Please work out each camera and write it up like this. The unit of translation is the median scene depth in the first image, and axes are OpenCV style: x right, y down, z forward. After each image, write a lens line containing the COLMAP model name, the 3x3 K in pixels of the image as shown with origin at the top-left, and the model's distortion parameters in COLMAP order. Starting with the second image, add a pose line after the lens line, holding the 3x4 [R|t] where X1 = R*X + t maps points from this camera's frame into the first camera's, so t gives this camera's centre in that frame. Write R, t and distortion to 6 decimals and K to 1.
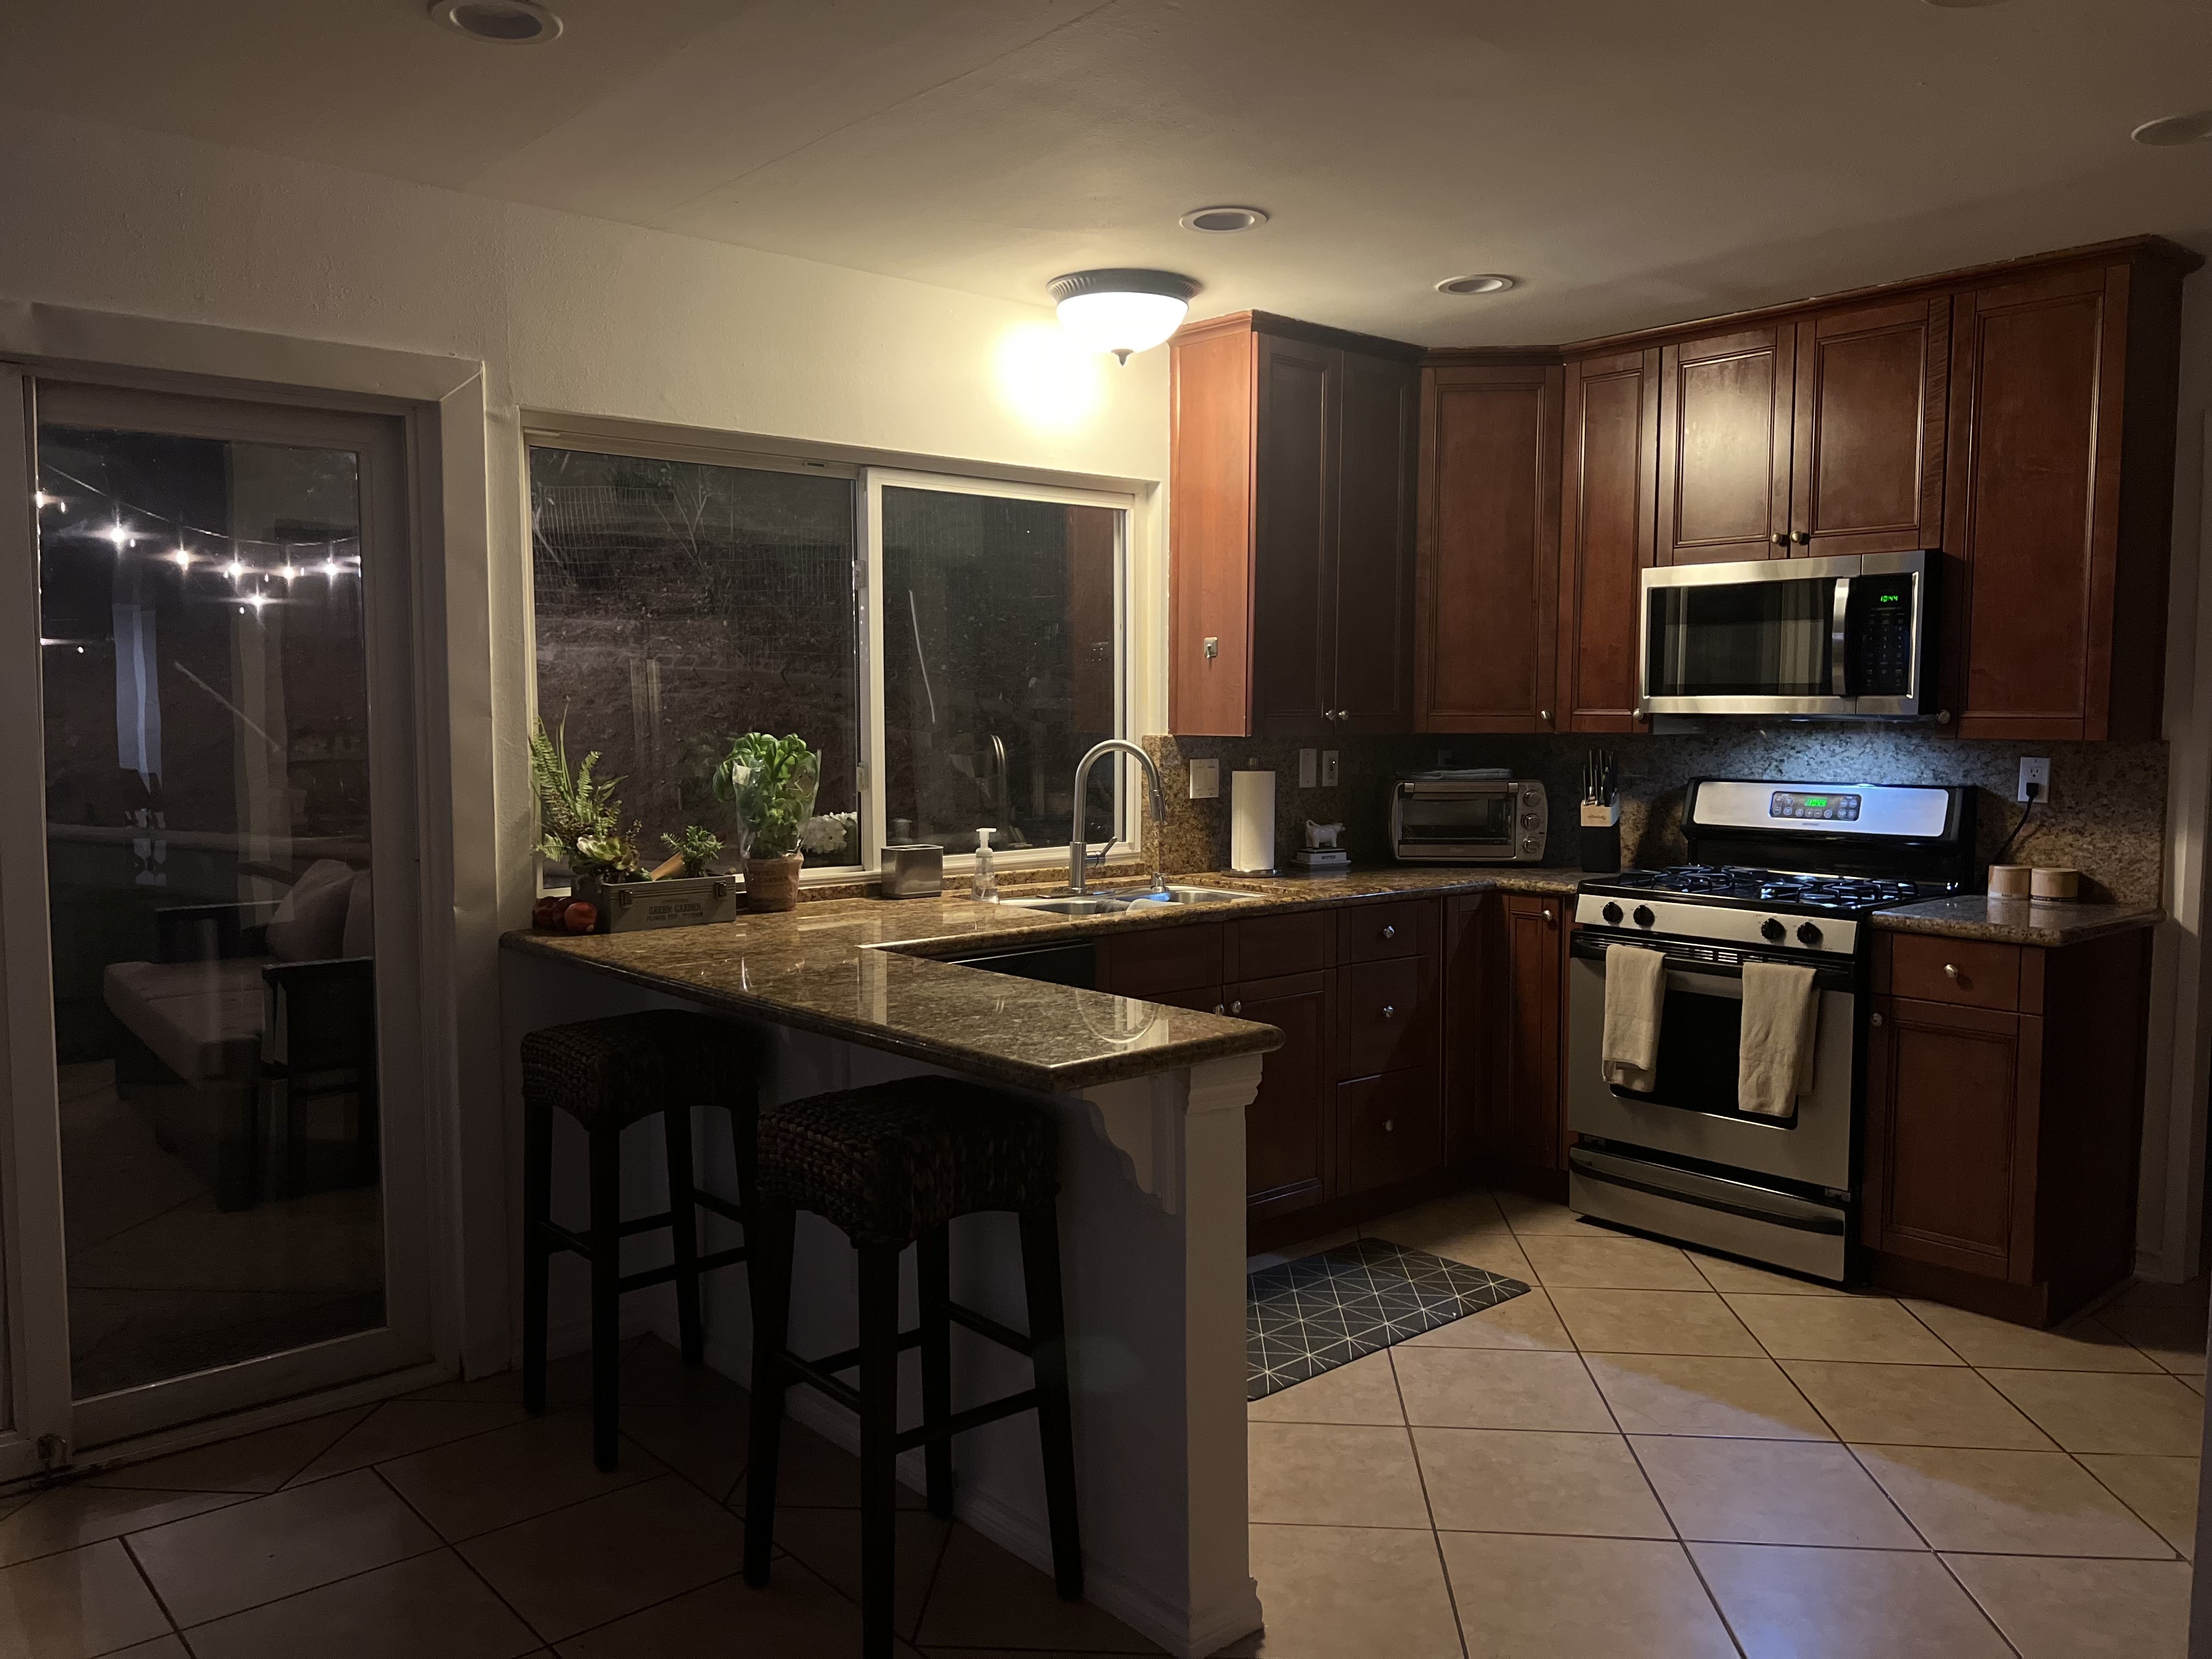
lens RADIAL K [[1663.9, 0, 1060.5], [0, 1663.9, 841.8], [0, 0, 1]] dist [0.062942, -0.068171]
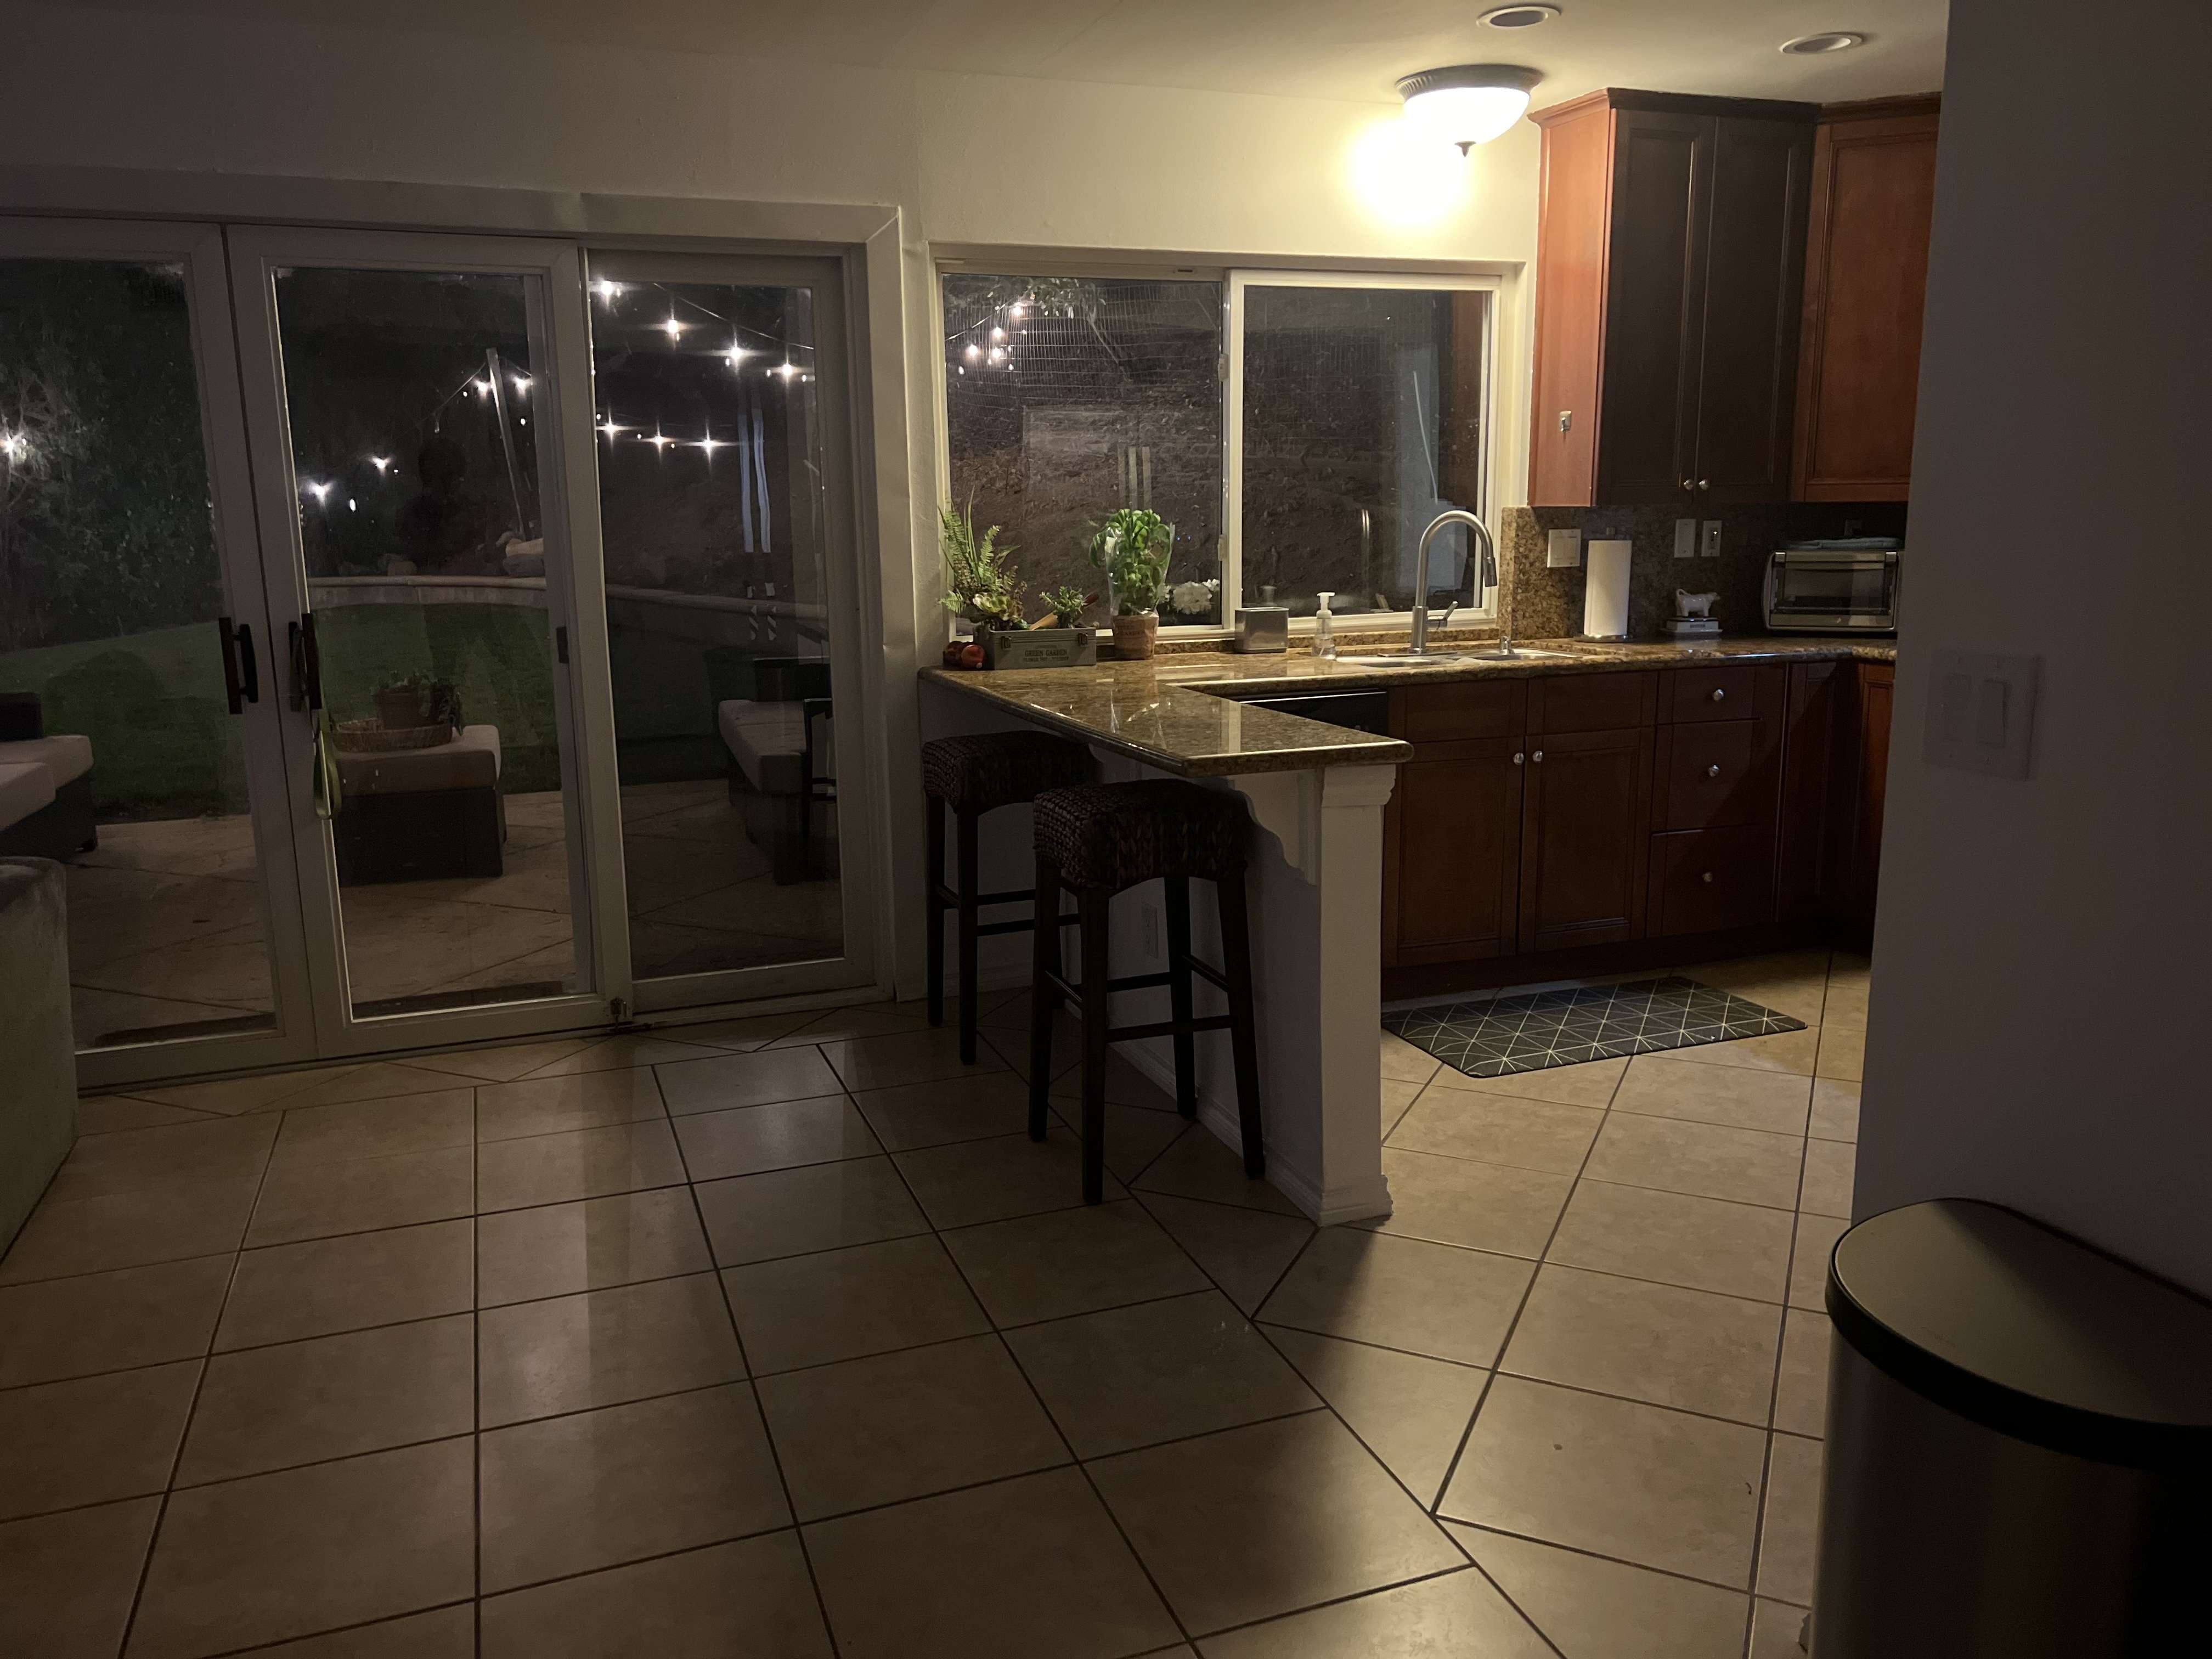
lens RADIAL K [[1663.9, 0, 1083.5], [0, 1663.9, 855.2], [0, 0, 1]] dist [0.062942, -0.068171]
pose [[0.936901, 0.061614, -0.344122, 0.208625], [-0.015809, 0.990807, 0.134358, 0.019800], [0.349237, -0.120440, 0.929262, -0.148220]]
